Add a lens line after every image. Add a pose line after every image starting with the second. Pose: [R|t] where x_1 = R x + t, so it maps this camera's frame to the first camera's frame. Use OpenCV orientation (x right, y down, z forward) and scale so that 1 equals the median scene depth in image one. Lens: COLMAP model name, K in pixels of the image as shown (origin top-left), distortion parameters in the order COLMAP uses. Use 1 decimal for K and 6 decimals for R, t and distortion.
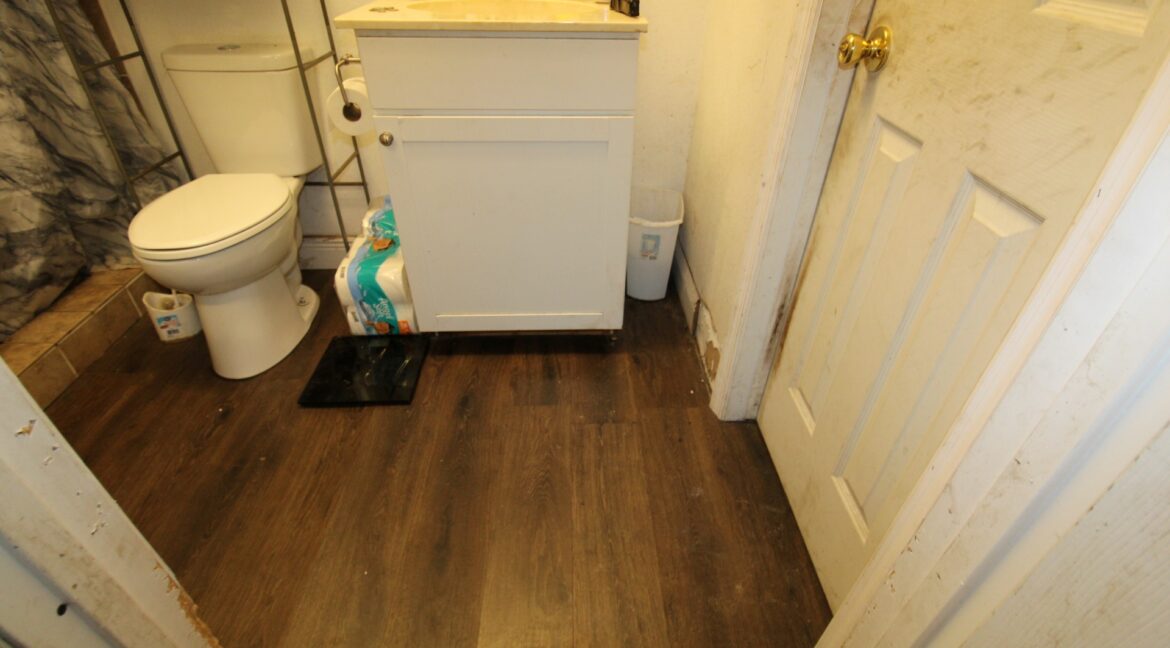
lens RADIAL K [[548.2, 0, 589.2], [0, 548.2, 319.3], [0, 0, 1]] dist [-0.001911, -0.009414]
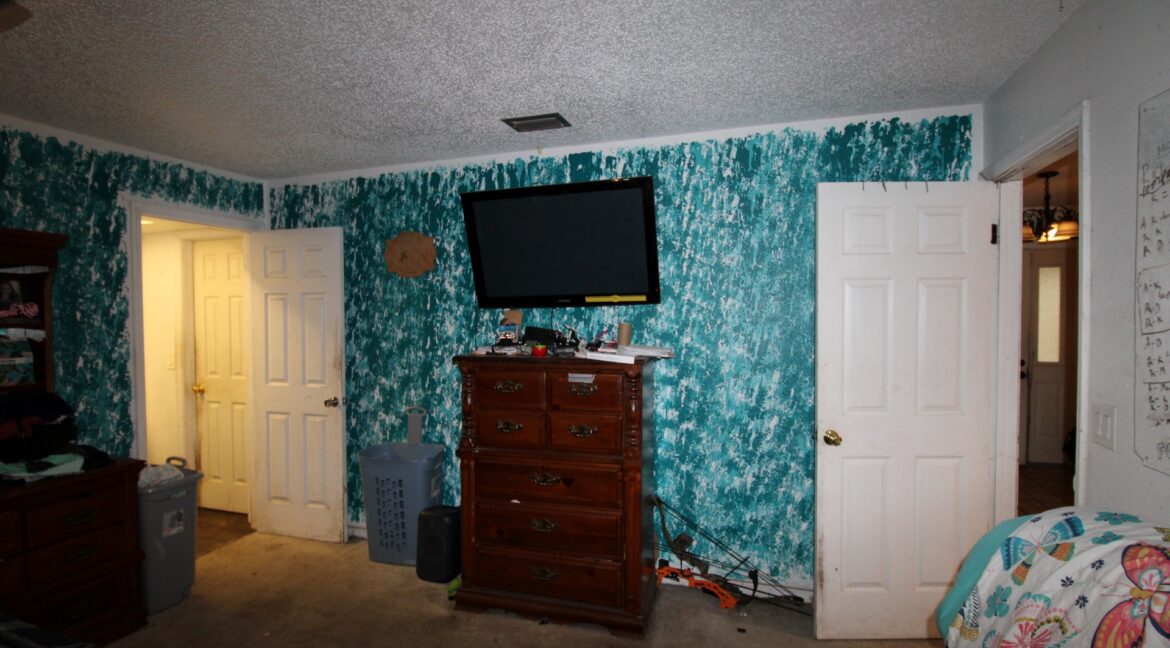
lens RADIAL K [[548.2, 0, 592.3], [0, 548.2, 328.9], [0, 0, 1]] dist [-0.001911, -0.009414]
pose [[0.315325, -0.041015, 0.948097, -2.899934], [0.563857, 0.811686, -0.152418, 1.734273], [-0.763305, 0.582652, 0.279072, -3.262011]]
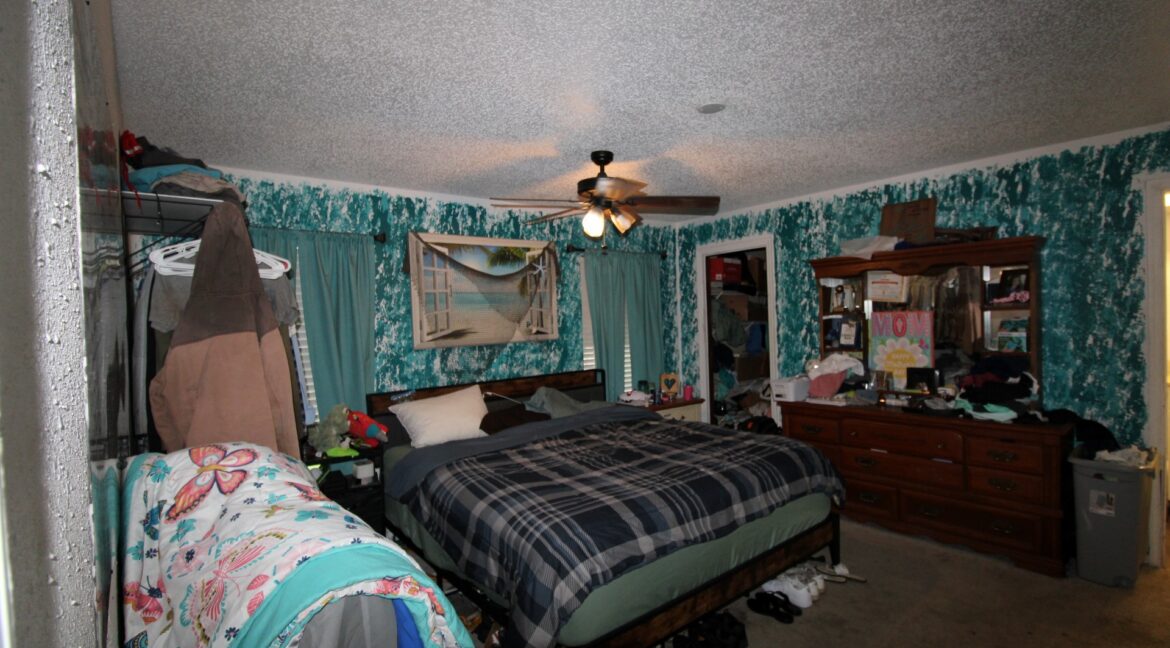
lens RADIAL K [[548.2, 0, 582.9], [0, 548.2, 330.7], [0, 0, 1]] dist [-0.001911, -0.009414]
pose [[0.609063, -0.015148, -0.792977, -0.034976], [-0.431971, 0.832177, -0.347681, 2.375579], [0.665164, 0.554303, 0.500305, -4.049165]]
